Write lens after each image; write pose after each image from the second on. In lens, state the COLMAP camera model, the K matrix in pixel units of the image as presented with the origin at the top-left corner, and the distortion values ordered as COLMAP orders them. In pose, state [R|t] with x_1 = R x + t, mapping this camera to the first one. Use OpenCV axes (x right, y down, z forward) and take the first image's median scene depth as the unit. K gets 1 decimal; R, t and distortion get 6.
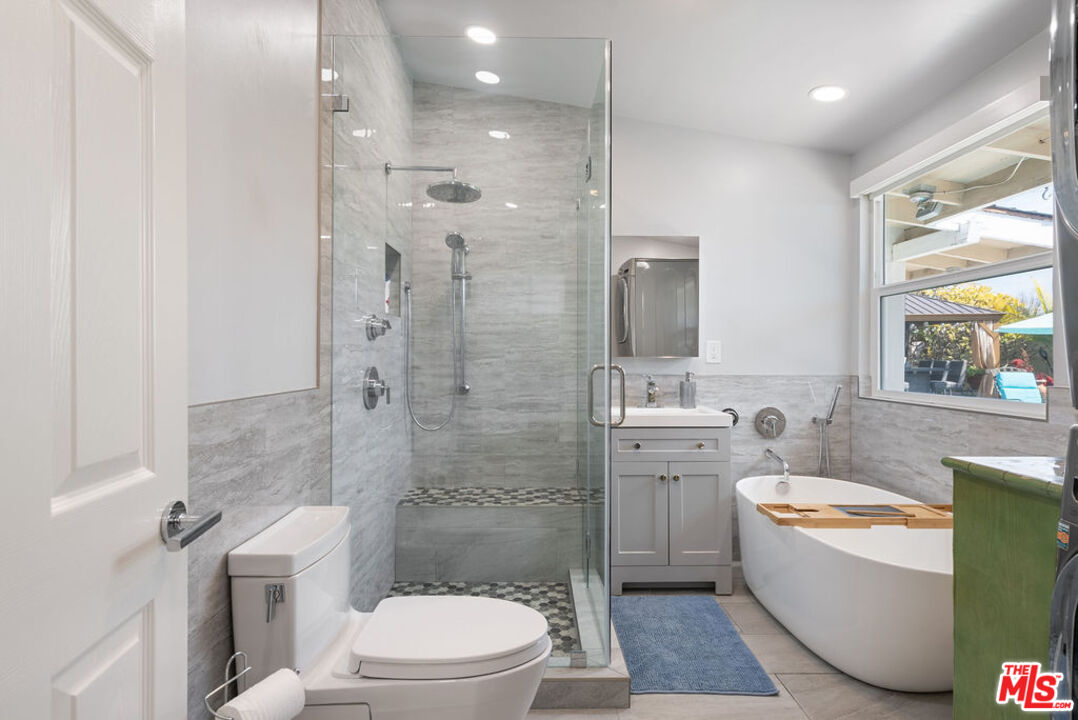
lens RADIAL K [[520.4, 0, 541.8], [0, 520.4, 364.0], [0, 0, 1]] dist [0.004768, 0.000718]
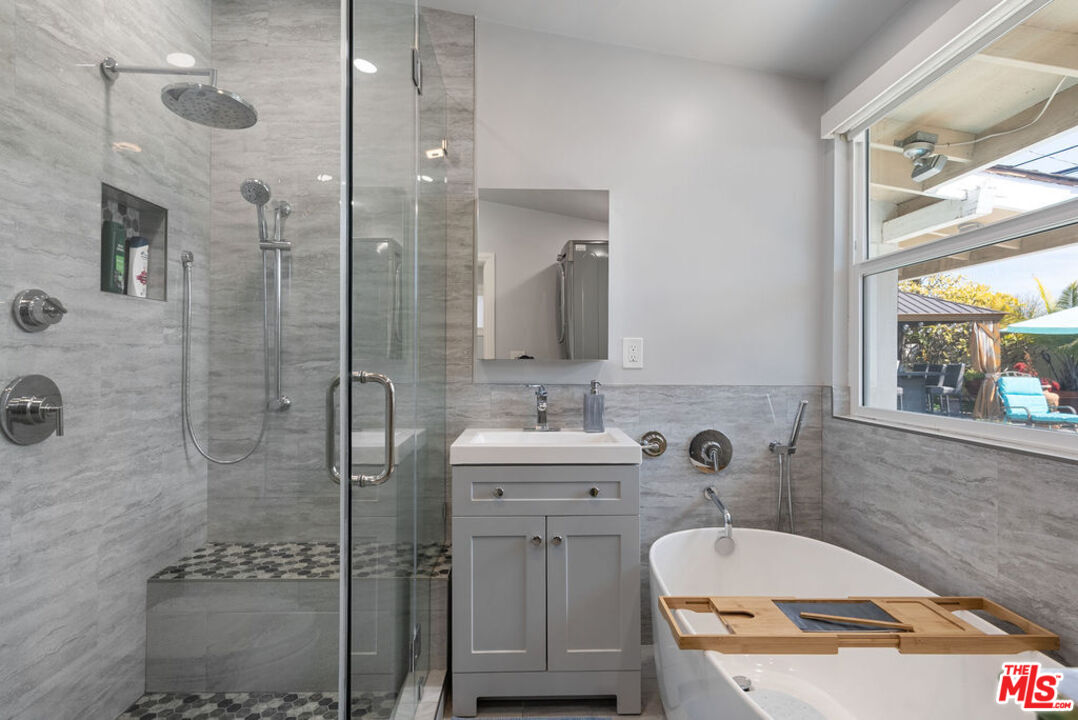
lens RADIAL K [[520.4, 0, 541.8], [0, 520.4, 364.0], [0, 0, 1]] dist [0.004768, 0.000718]
pose [[0.999966, 0.001717, 0.008021, 0.199754], [-0.001680, 0.999987, -0.004717, -0.004056], [-0.008029, 0.004704, 0.999957, 0.283231]]
